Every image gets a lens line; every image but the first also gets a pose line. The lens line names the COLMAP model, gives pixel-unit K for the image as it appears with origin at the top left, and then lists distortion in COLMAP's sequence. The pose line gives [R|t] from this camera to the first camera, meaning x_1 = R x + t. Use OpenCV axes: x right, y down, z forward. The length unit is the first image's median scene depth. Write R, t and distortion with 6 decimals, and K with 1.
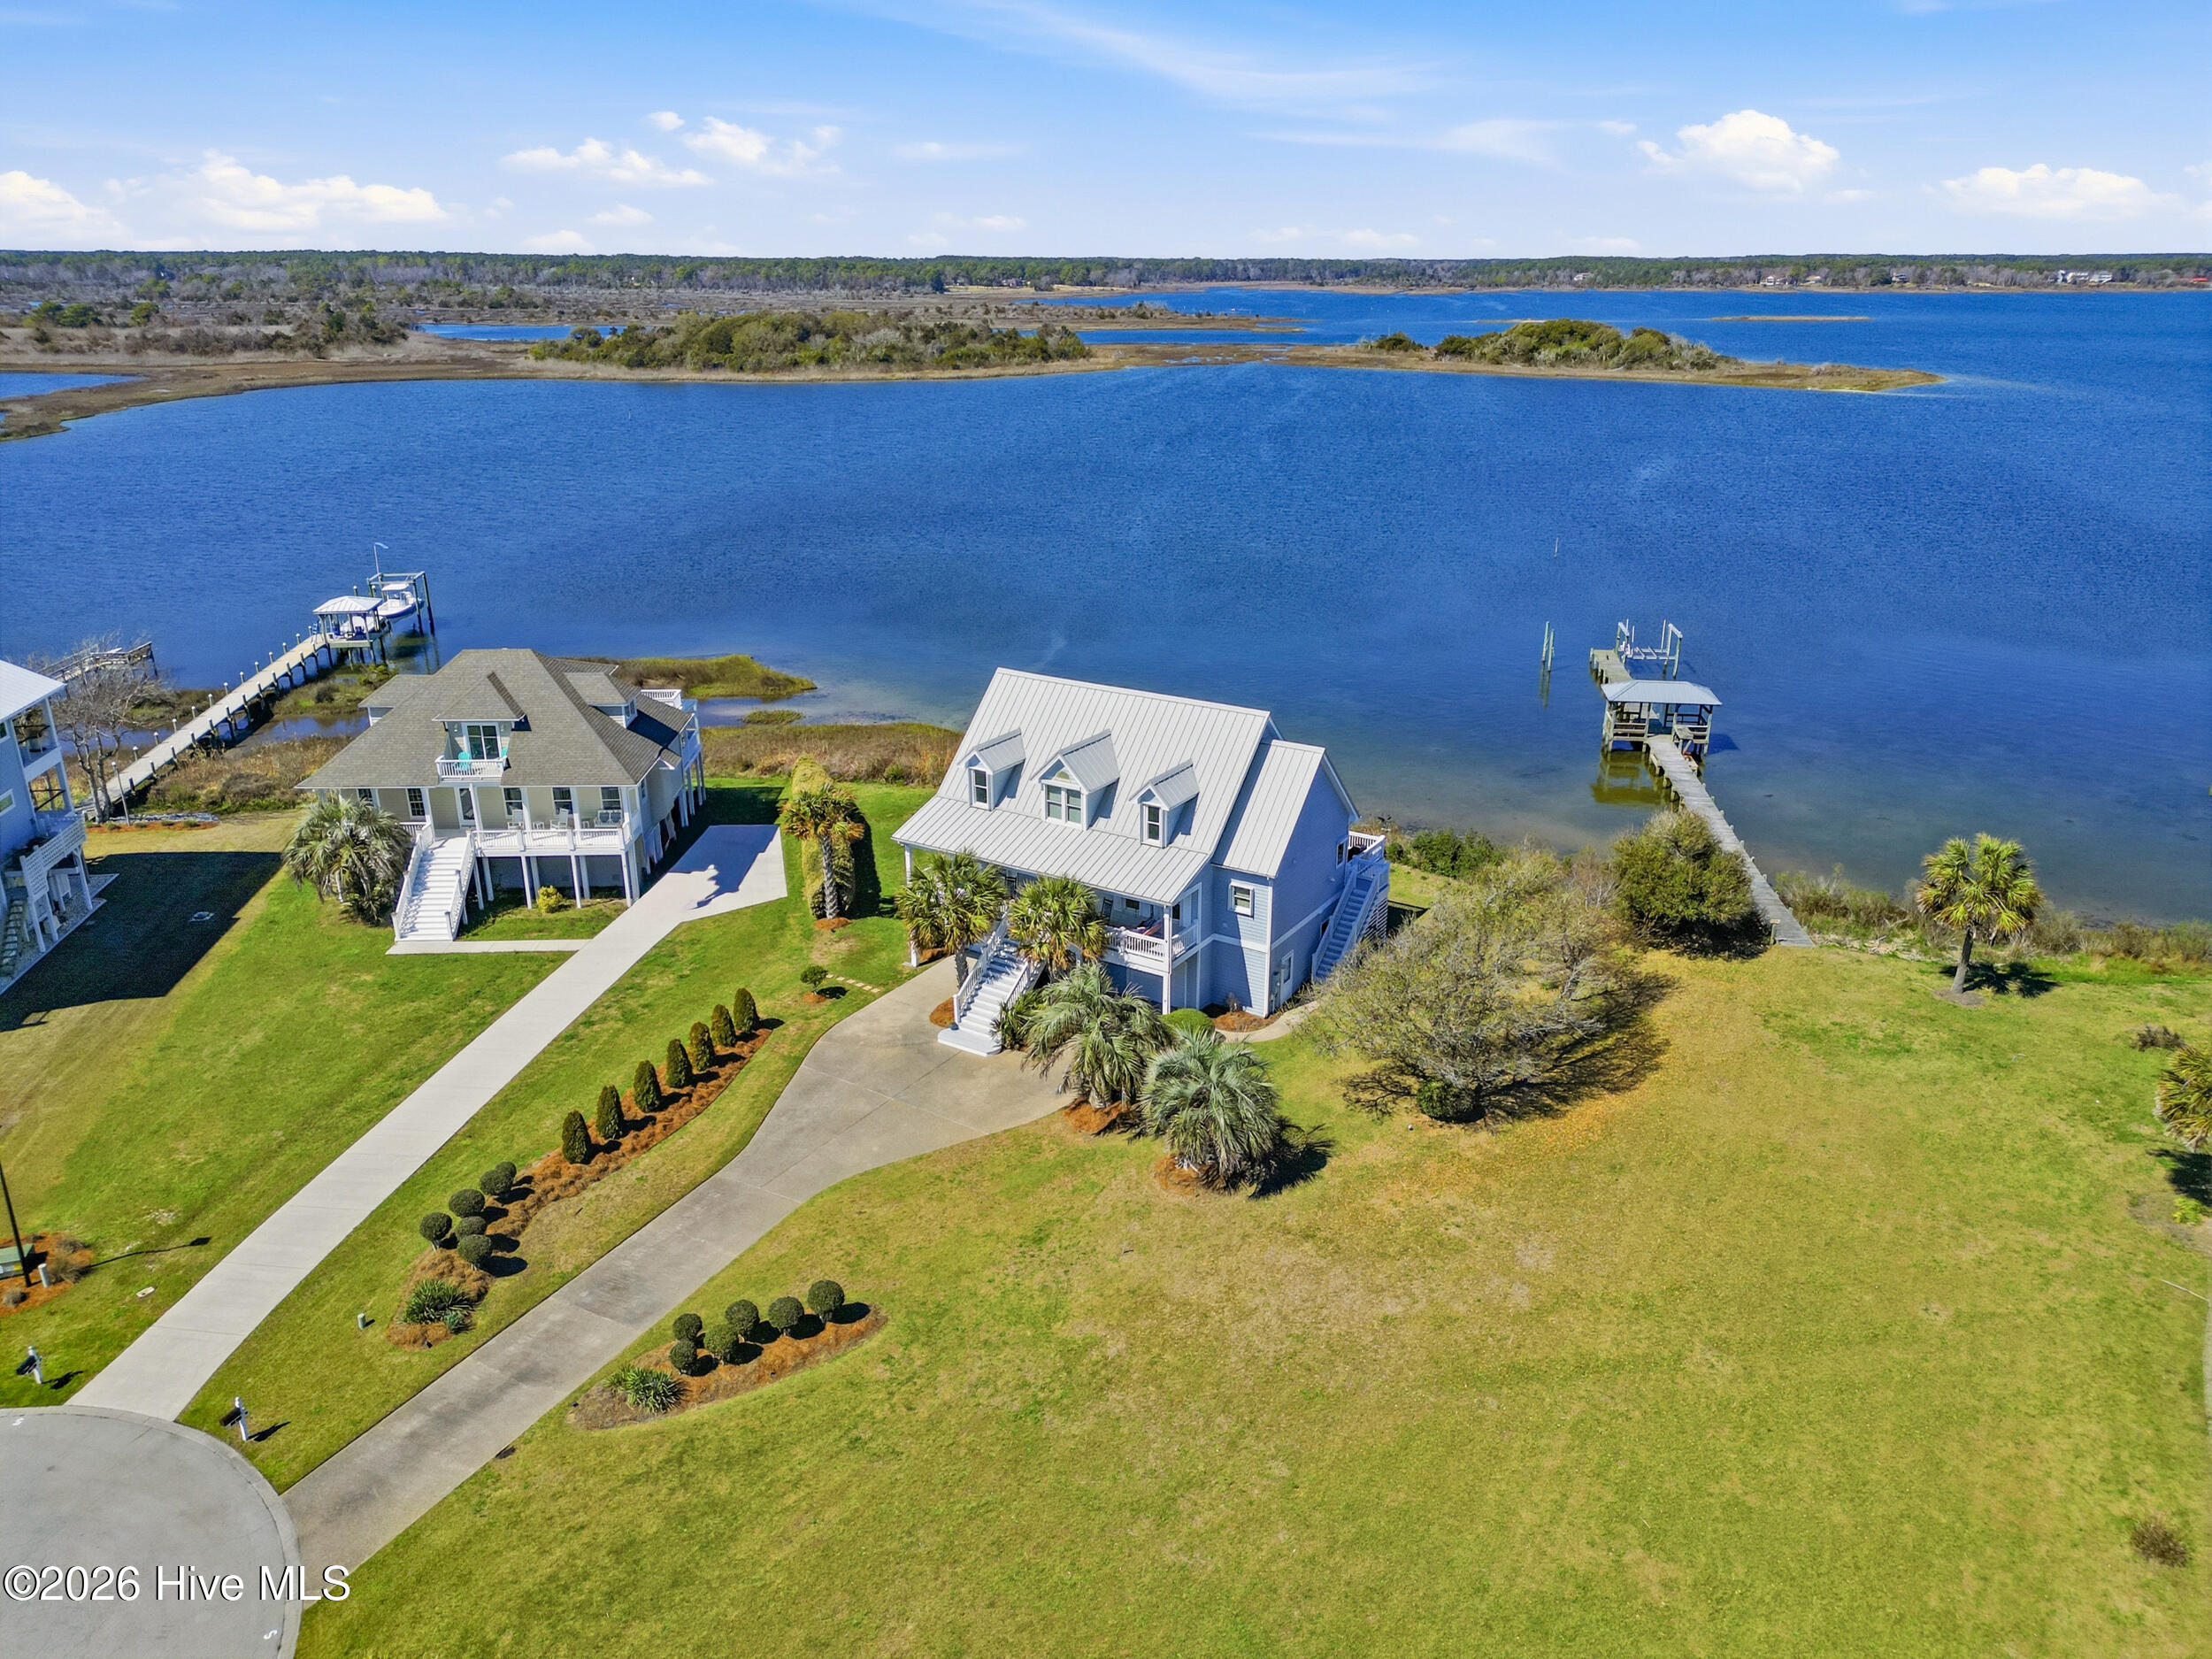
lens RADIAL K [[1536.4, 0, 1113.4], [0, 1536.4, 825.4], [0, 0, 1]] dist [0.082104, -0.085068]
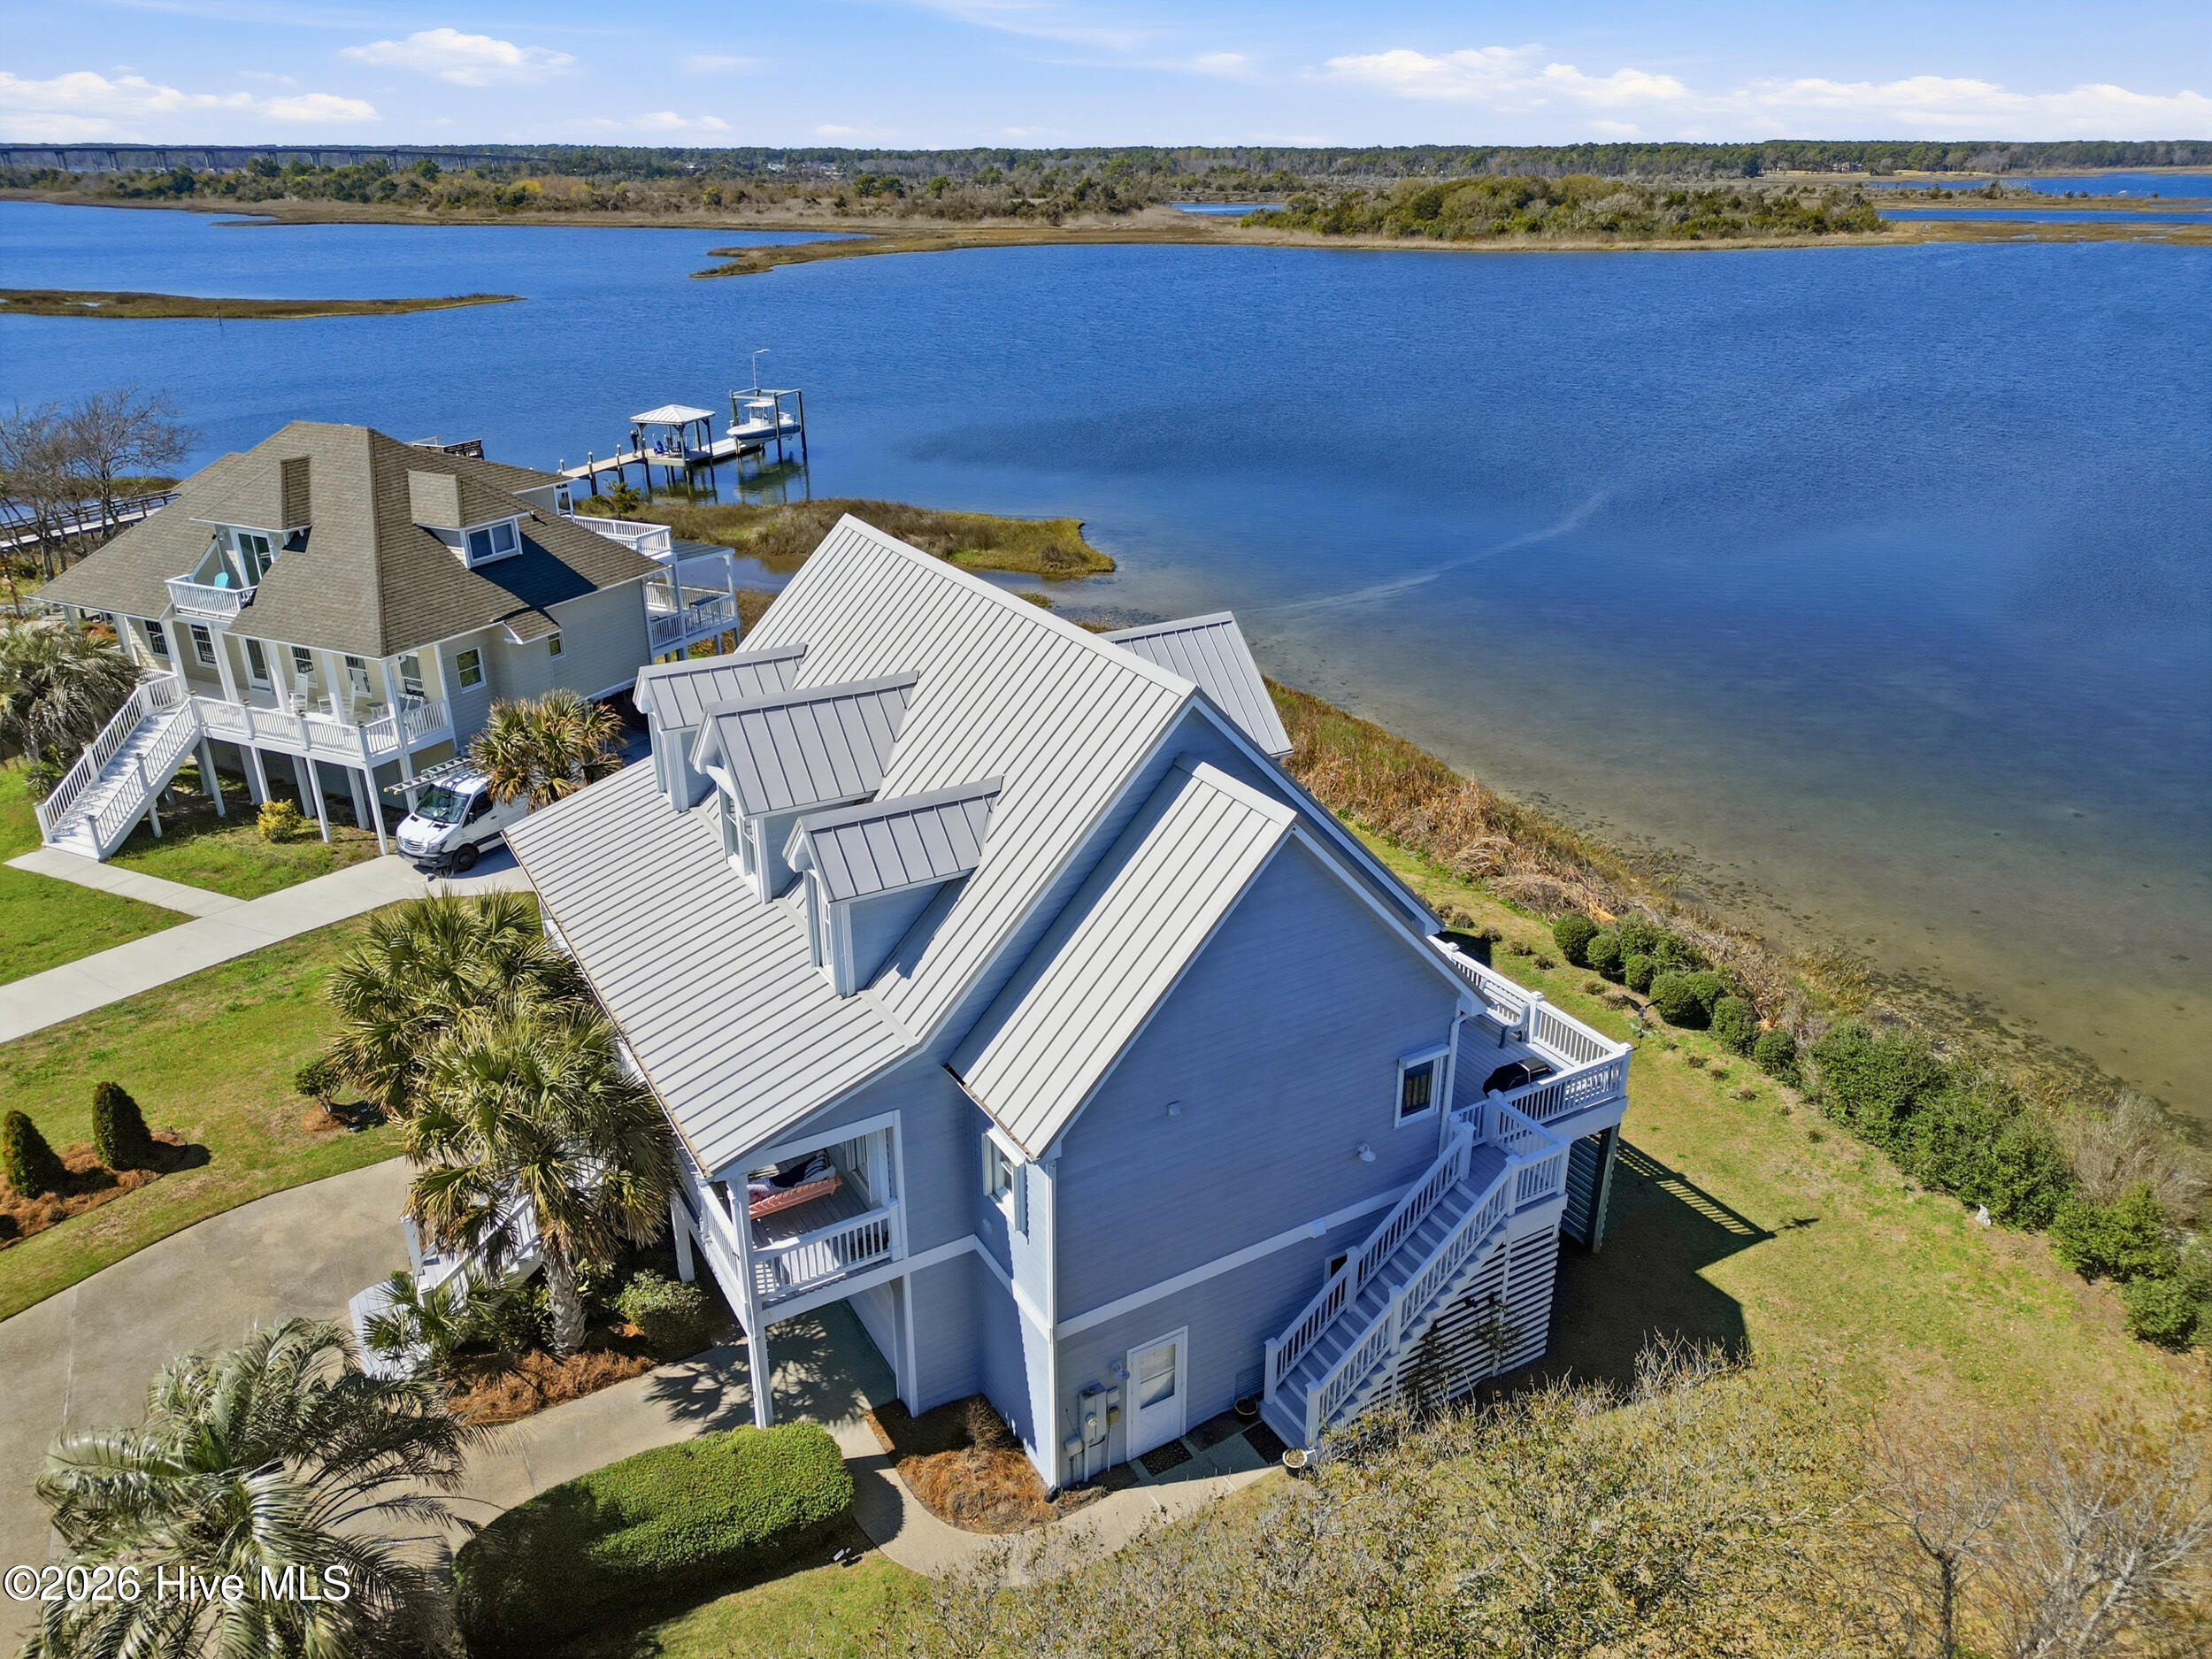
lens RADIAL K [[1536.4, 0, 1113.4], [0, 1536.4, 825.4], [0, 0, 1]] dist [0.082104, -0.085068]
pose [[0.888092, 0.180501, -0.422743, 0.032527], [-0.156254, 0.983455, 0.091655, -0.009674], [0.432293, -0.015343, 0.901603, 0.089227]]
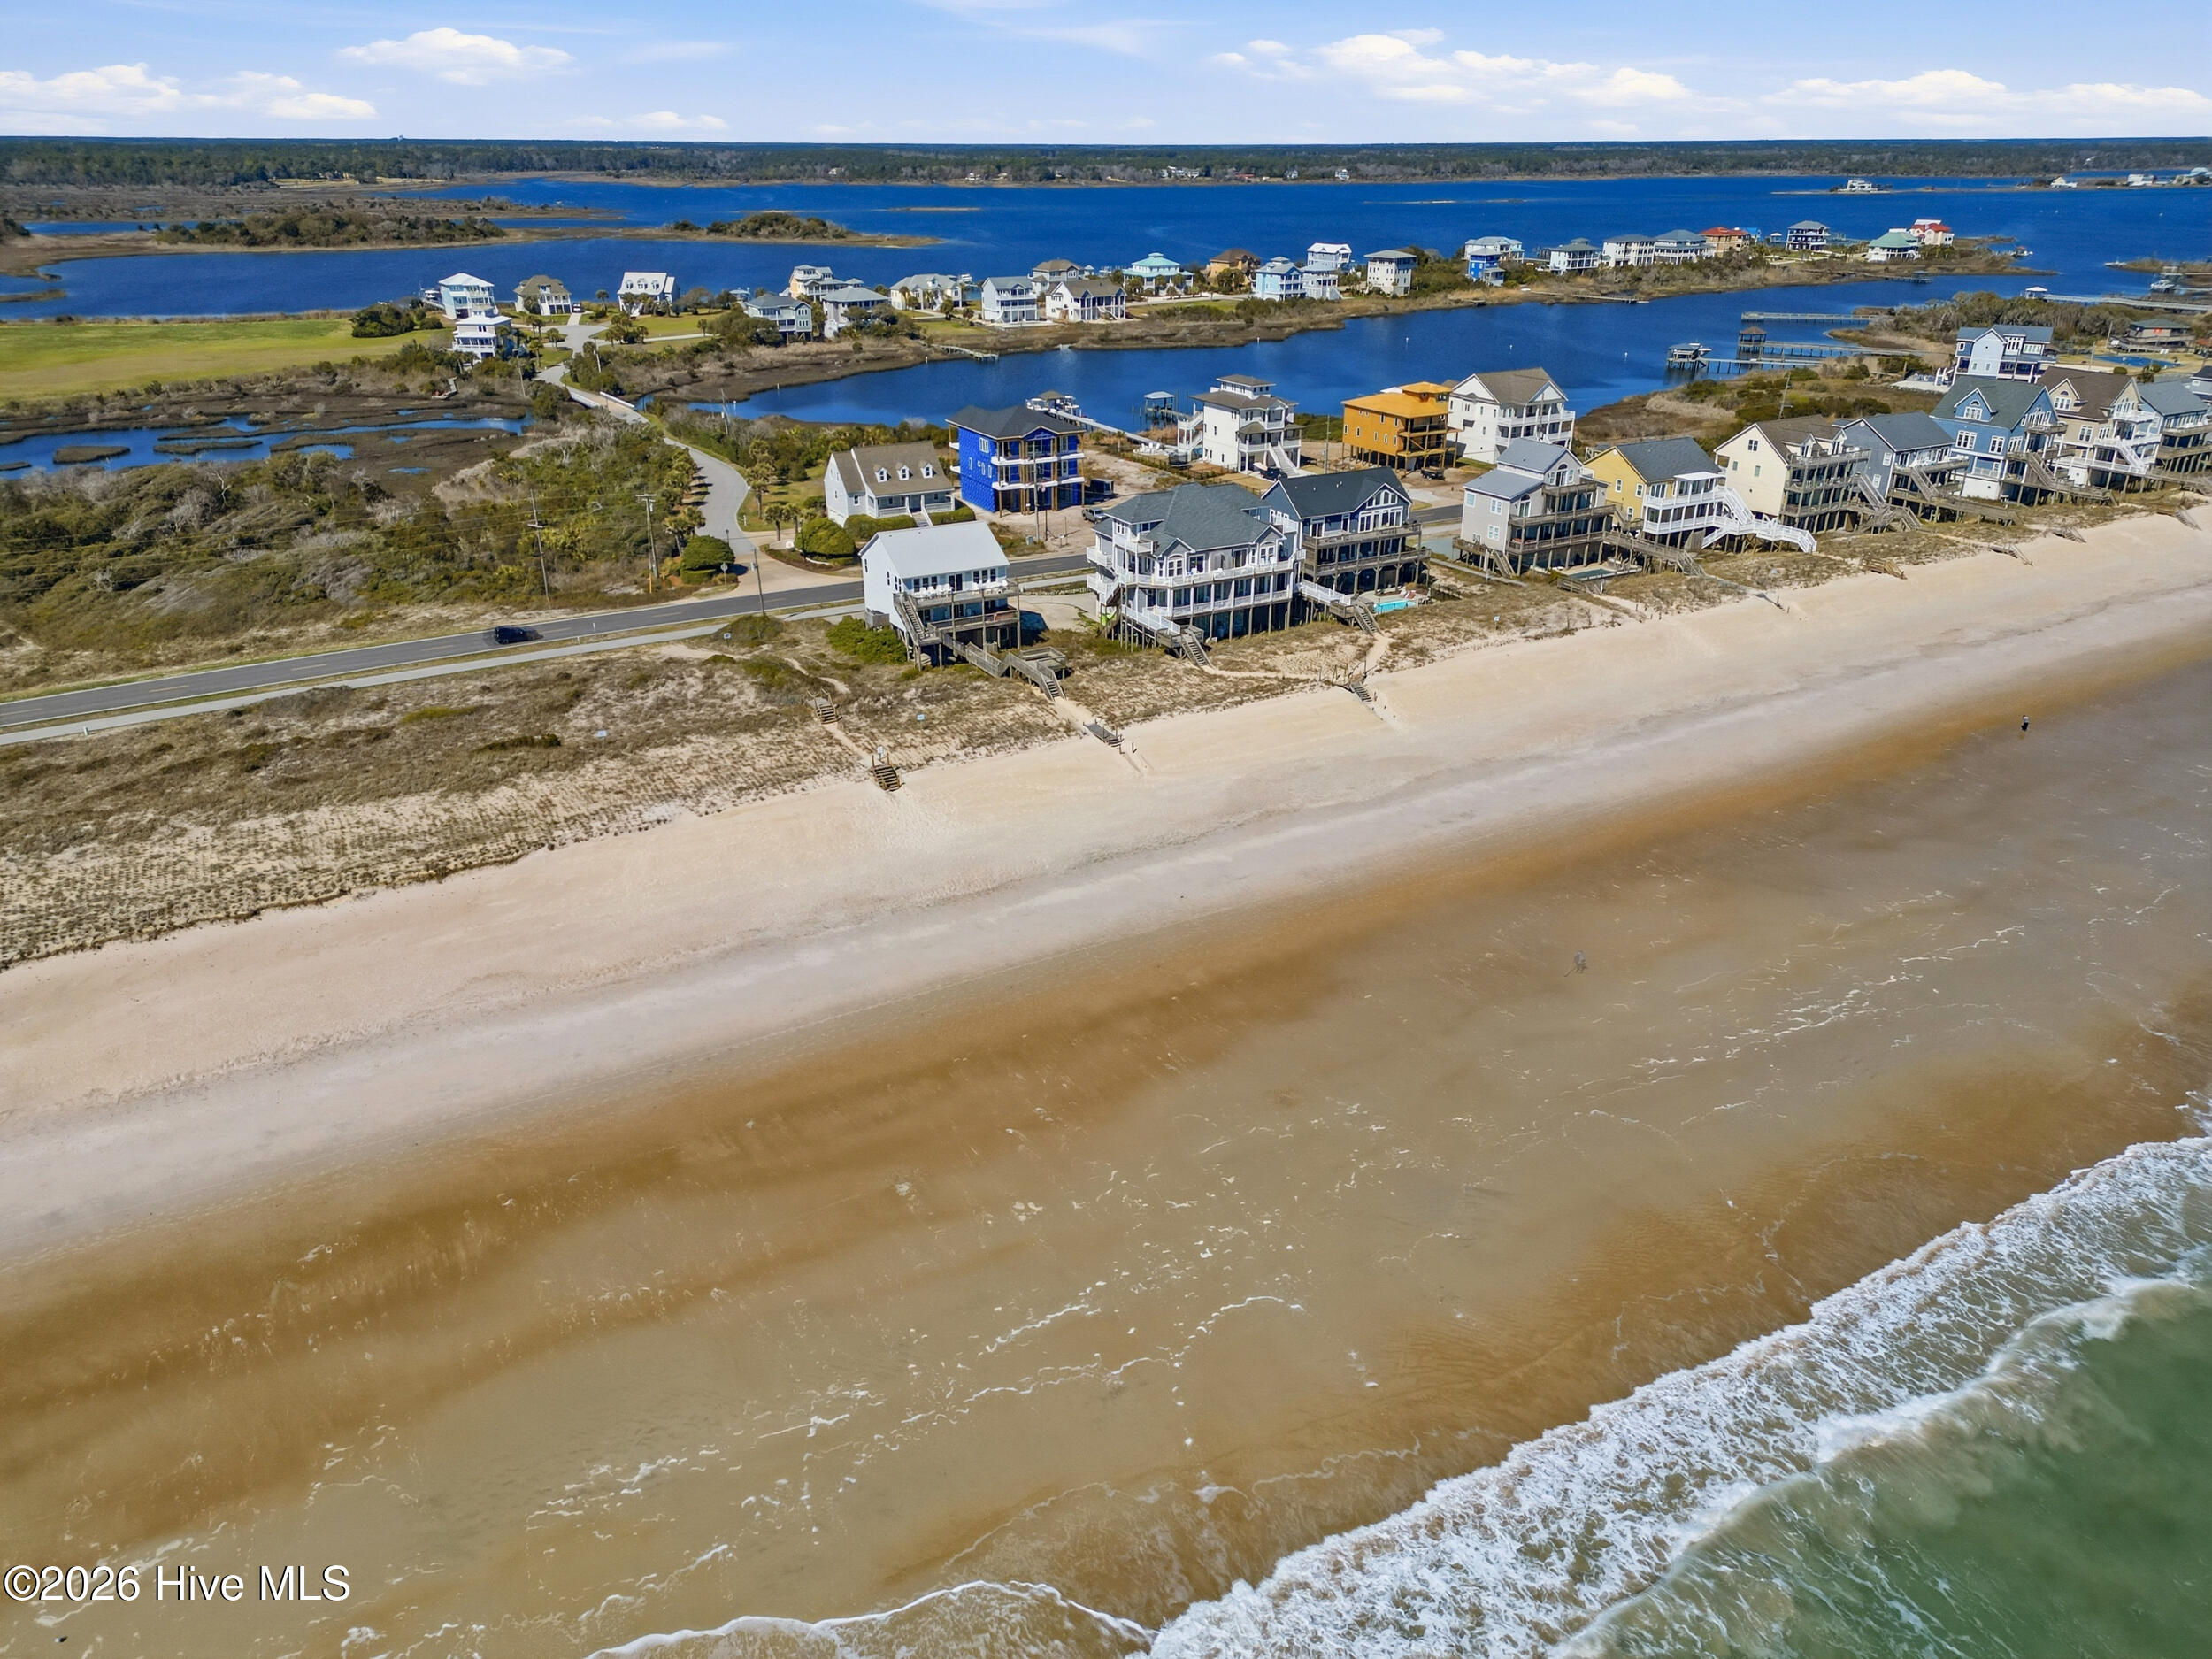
lens RADIAL K [[1536.4, 0, 1113.4], [0, 1536.4, 825.4], [0, 0, 1]] dist [0.082104, -0.085068]
pose [[0.914074, -0.163505, 0.371127, -0.164115], [0.138890, 0.985996, 0.092313, 0.307393], [-0.381023, -0.032835, 0.923982, -0.979773]]
